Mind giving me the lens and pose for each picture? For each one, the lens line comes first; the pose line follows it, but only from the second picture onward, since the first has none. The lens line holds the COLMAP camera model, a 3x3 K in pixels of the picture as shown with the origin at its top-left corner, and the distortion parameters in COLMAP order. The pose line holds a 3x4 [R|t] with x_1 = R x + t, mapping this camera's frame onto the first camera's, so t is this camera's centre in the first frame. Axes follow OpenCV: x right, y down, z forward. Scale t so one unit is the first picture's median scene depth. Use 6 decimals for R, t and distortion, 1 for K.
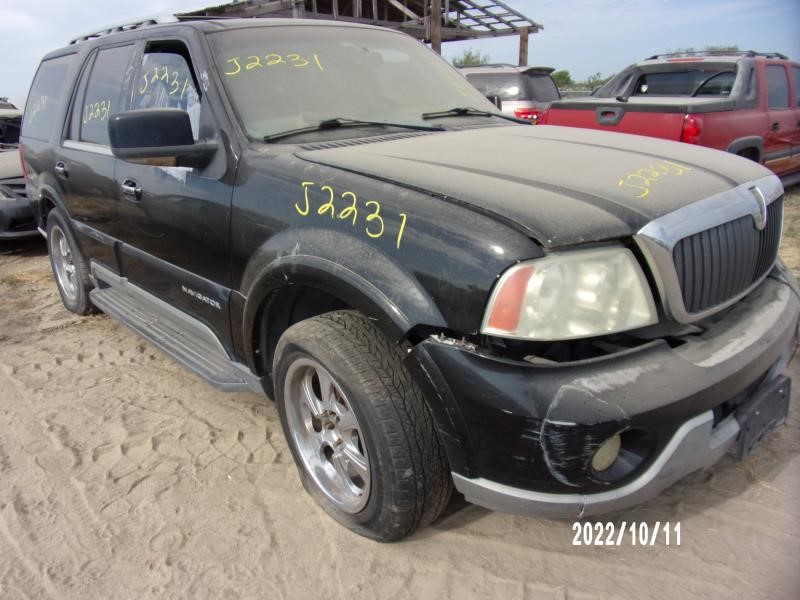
lens RADIAL K [[553.6, 0, 400.0], [0, 553.6, 300.0], [0, 0, 1]] dist [-0.007530, -0.002500]
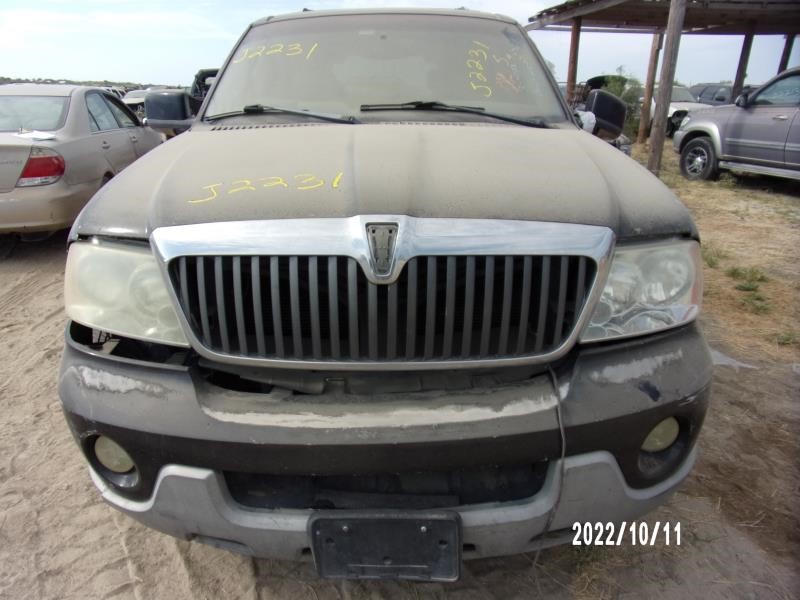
lens RADIAL K [[553.6, 0, 400.0], [0, 553.6, 300.0], [0, 0, 1]] dist [-0.007530, -0.002500]
pose [[0.741434, 0.267373, -0.615457, 0.954767], [-0.248801, 0.961351, 0.117912, -0.173185], [0.623197, 0.065702, 0.779300, 0.385496]]
